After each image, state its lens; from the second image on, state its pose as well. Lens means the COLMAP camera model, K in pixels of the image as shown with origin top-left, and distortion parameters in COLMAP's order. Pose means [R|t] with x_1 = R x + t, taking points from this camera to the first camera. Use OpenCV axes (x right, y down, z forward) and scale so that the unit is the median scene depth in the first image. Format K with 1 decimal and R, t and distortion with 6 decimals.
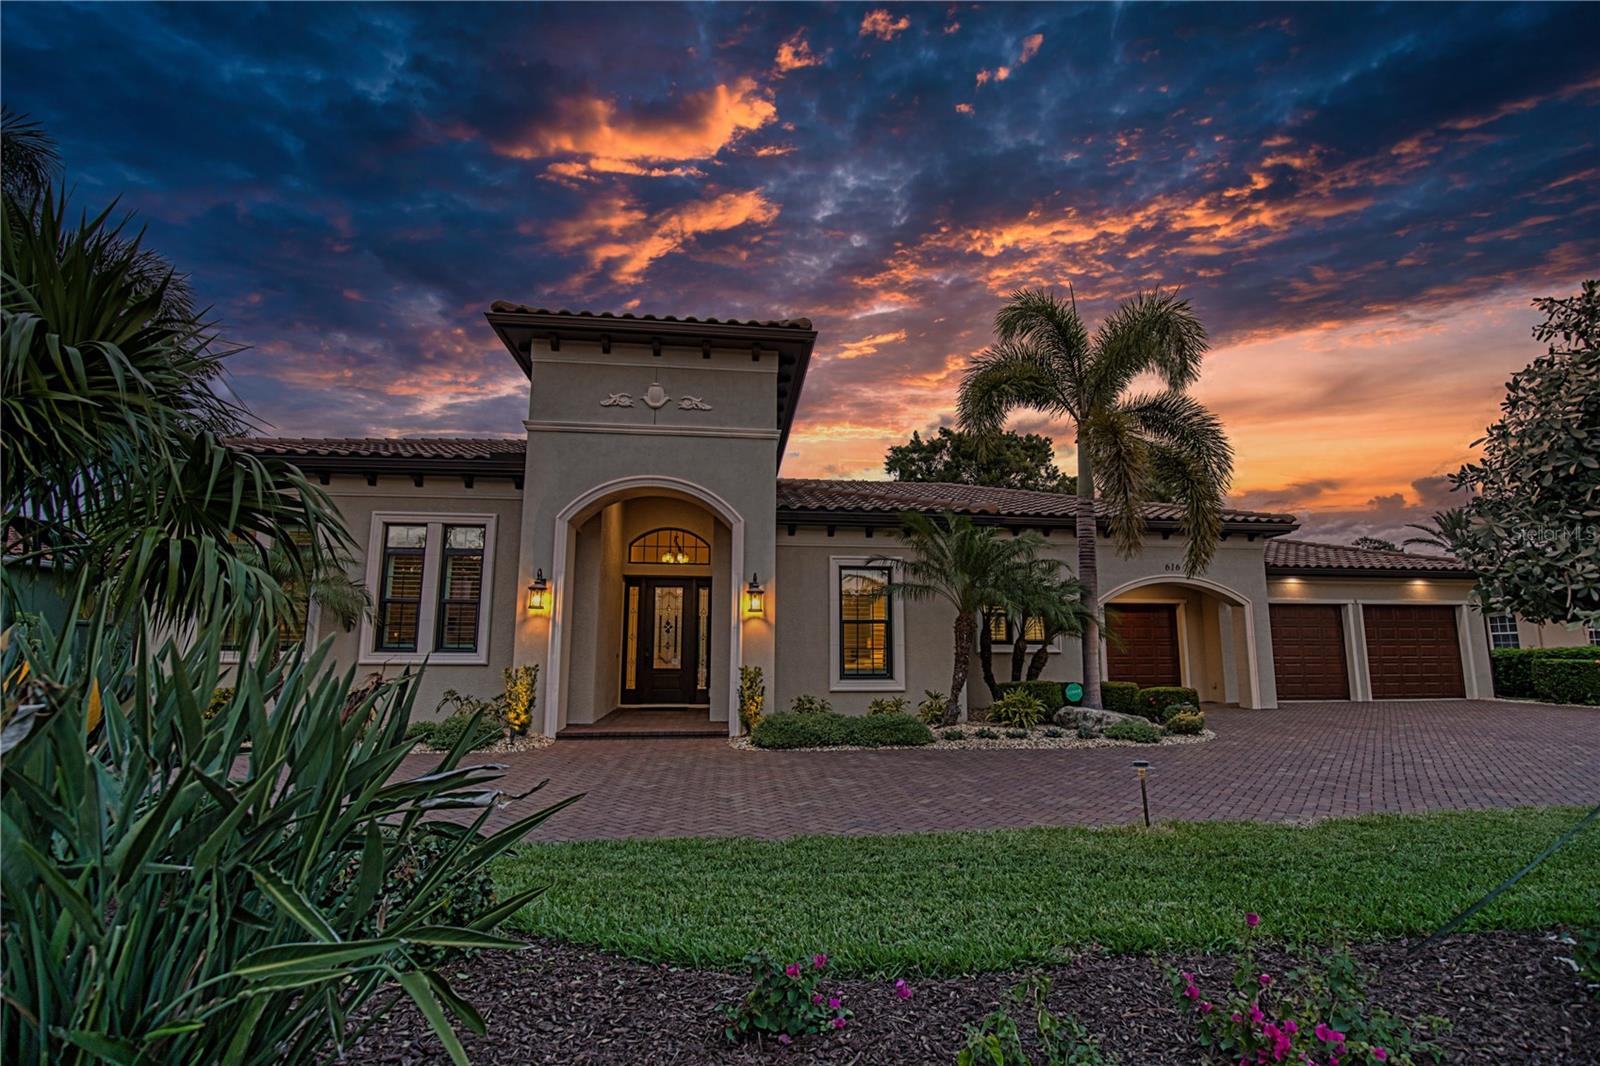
lens RADIAL K [[734.9, 0, 809.0], [0, 734.9, 534.3], [0, 0, 1]] dist [-0.038645, 0.009586]
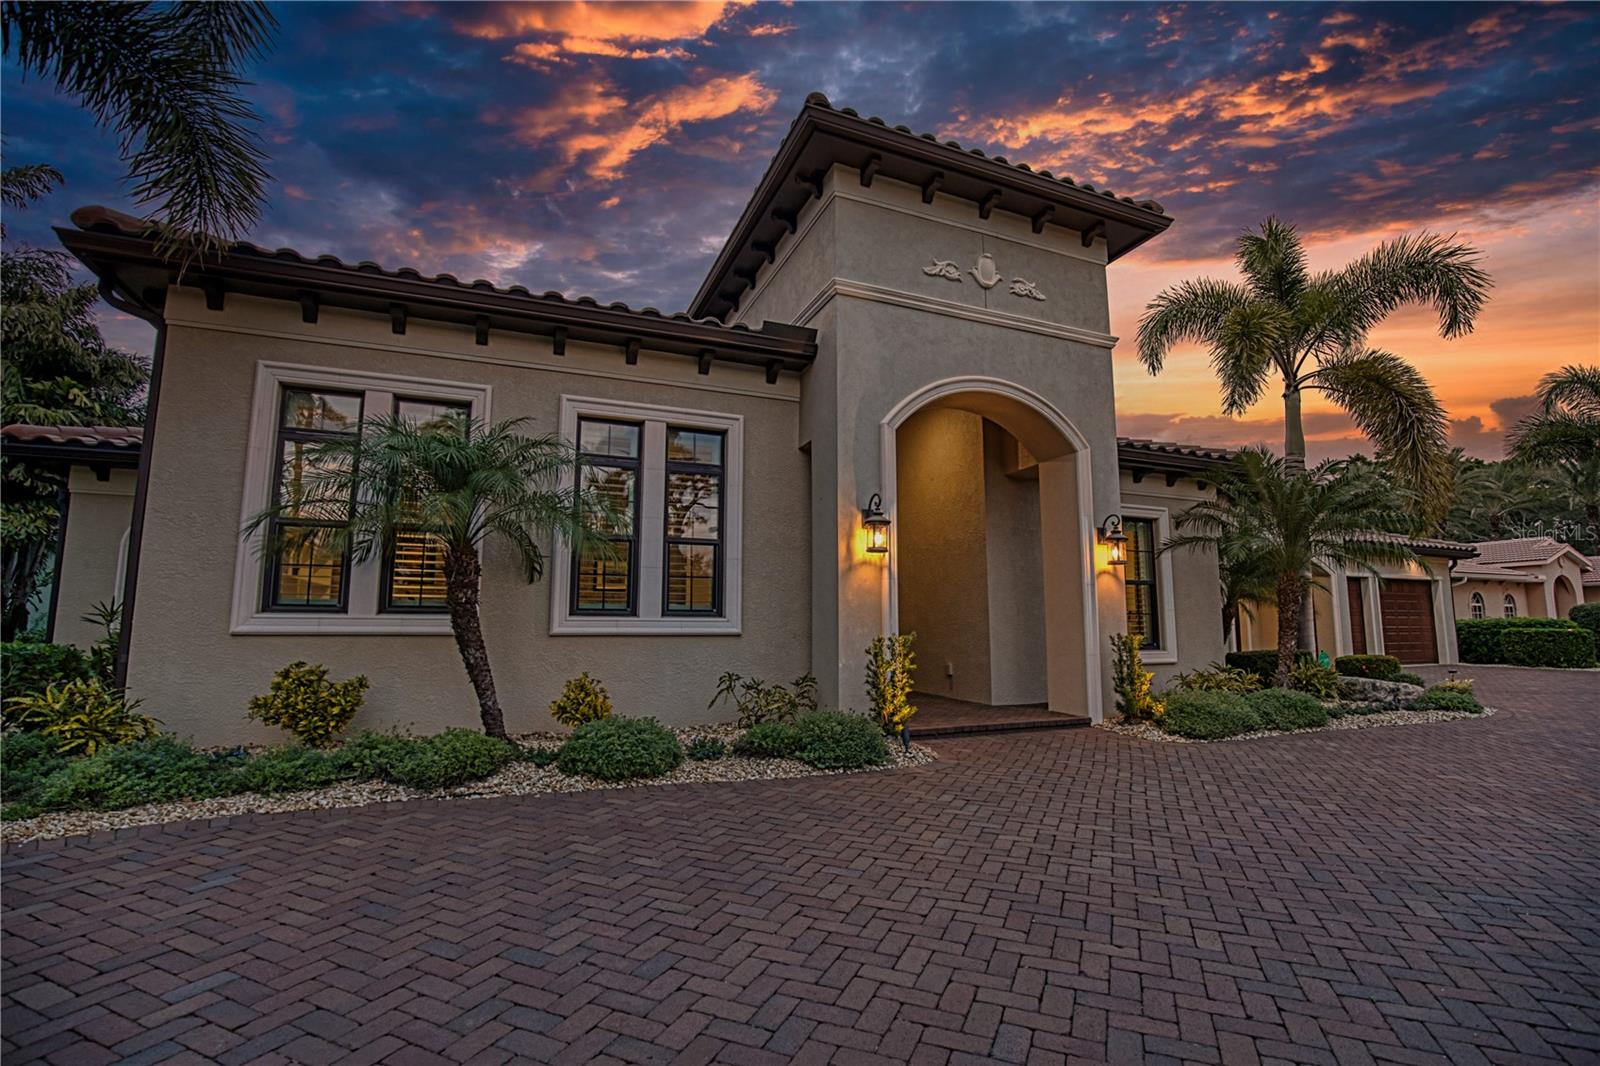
lens RADIAL K [[734.9, 0, 809.0], [0, 734.9, 534.3], [0, 0, 1]] dist [-0.038645, 0.009586]
pose [[0.962439, 0.034716, 0.269271, -0.558519], [-0.045434, 0.998400, 0.033675, 0.058215], [-0.267671, -0.044645, 0.962476, 0.320420]]
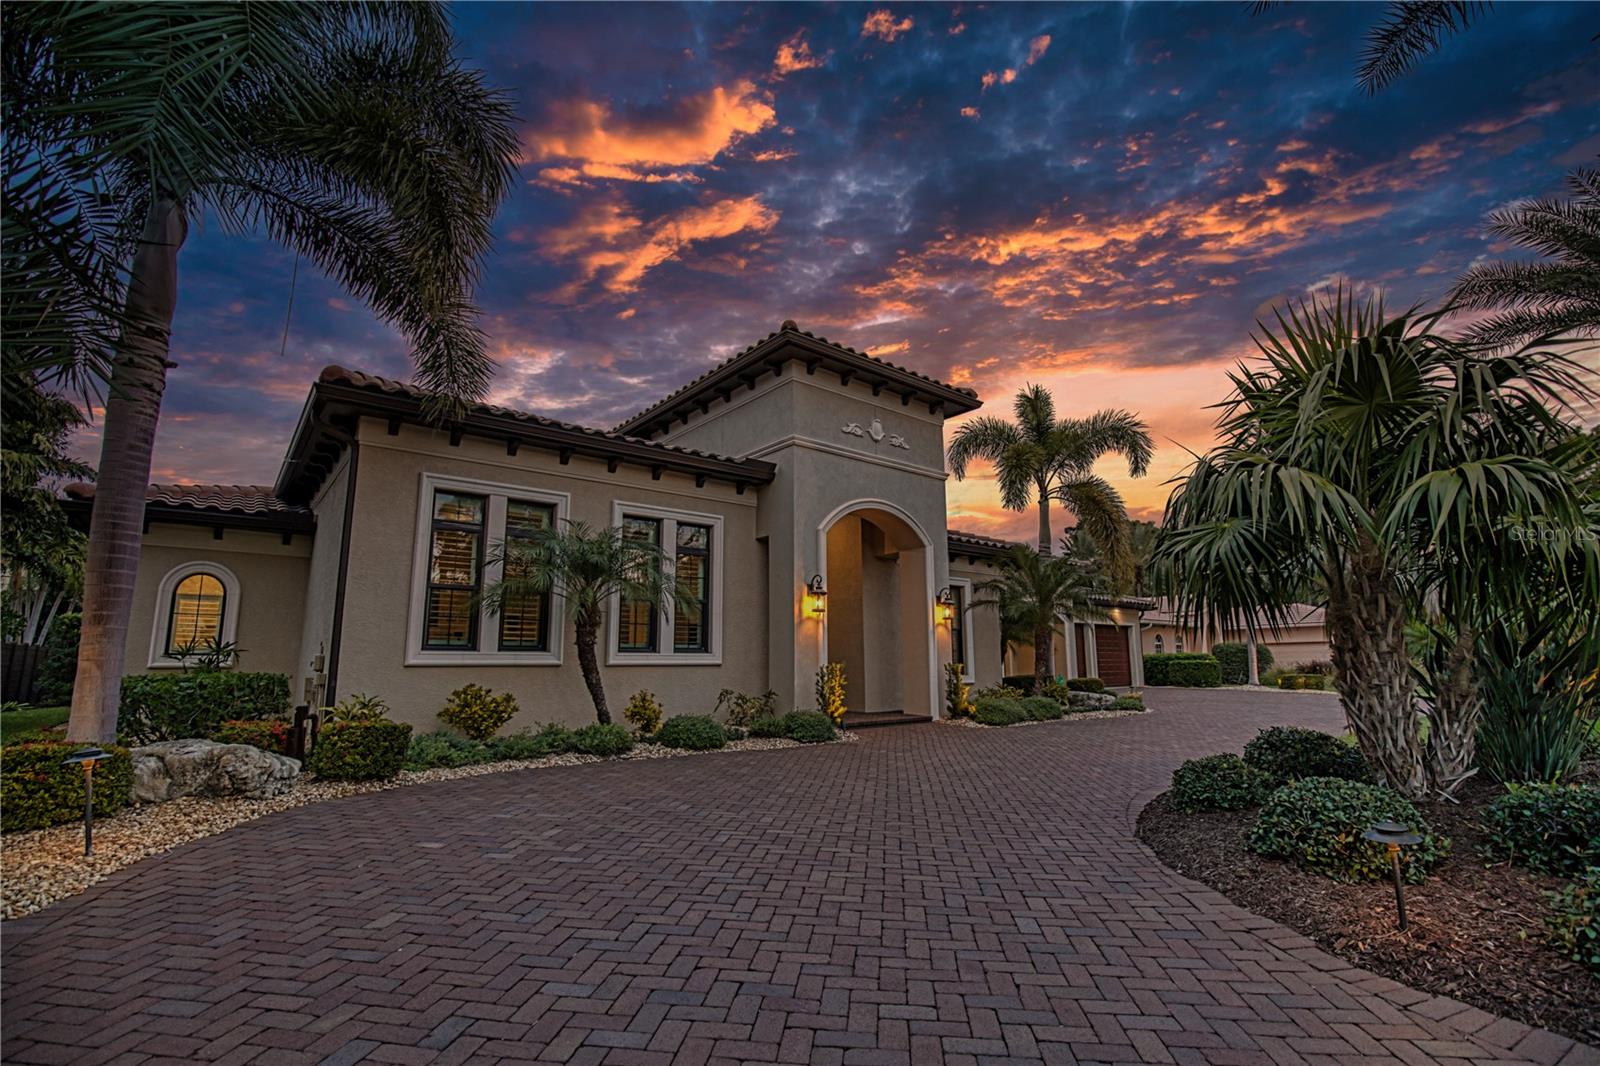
lens RADIAL K [[734.9, 0, 809.0], [0, 734.9, 534.3], [0, 0, 1]] dist [-0.038645, 0.009586]
pose [[0.843438, 0.088287, 0.529922, -0.880366], [-0.083731, 0.995953, -0.032661, 0.020698], [-0.530661, -0.016823, 0.847417, 0.070282]]
